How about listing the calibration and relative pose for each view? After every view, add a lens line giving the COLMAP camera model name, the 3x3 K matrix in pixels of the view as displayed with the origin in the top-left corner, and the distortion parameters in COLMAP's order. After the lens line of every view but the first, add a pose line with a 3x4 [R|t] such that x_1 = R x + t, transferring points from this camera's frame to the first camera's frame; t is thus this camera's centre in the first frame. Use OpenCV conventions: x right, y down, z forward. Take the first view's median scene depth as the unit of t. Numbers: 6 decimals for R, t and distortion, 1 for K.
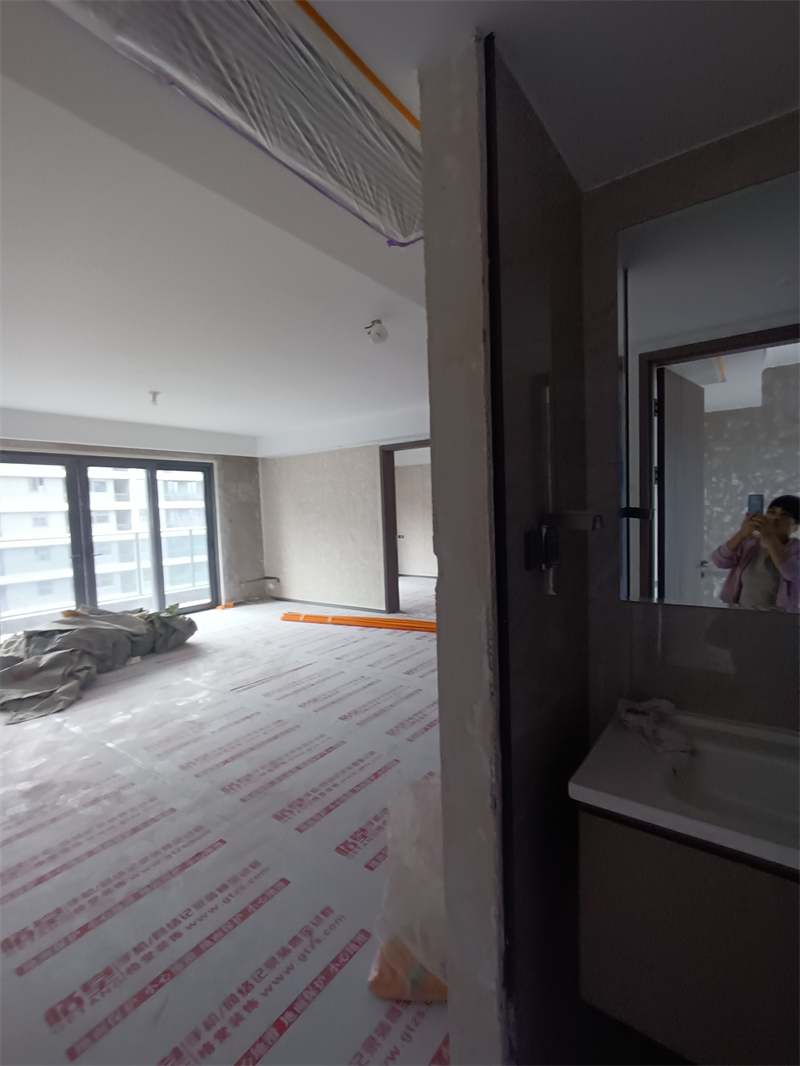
lens RADIAL K [[490.9, 0, 412.9], [0, 490.9, 550.1], [0, 0, 1]] dist [-0.006891, 0.004145]
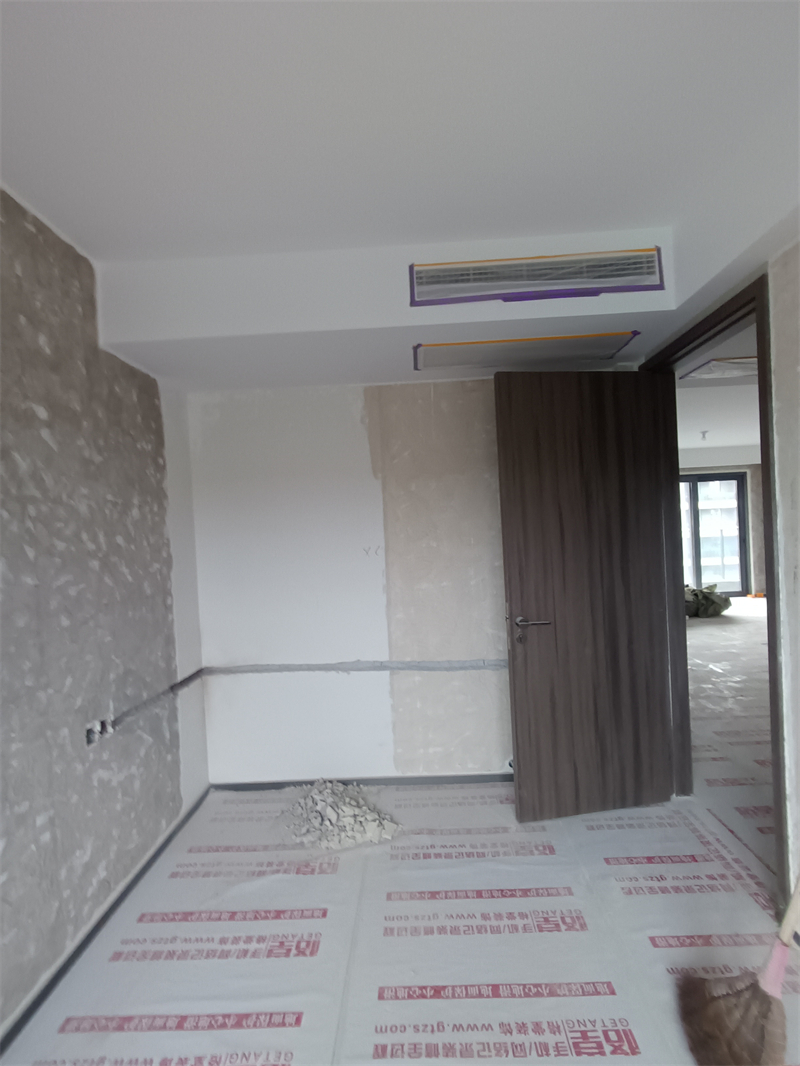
lens RADIAL K [[490.9, 0, 407.6], [0, 490.9, 538.1], [0, 0, 1]] dist [-0.006891, 0.004145]
pose [[0.559100, 0.015444, -0.828957, 0.115108], [-0.039661, 0.999180, -0.008135, 0.021640], [0.828151, 0.037425, 0.559254, -0.331640]]
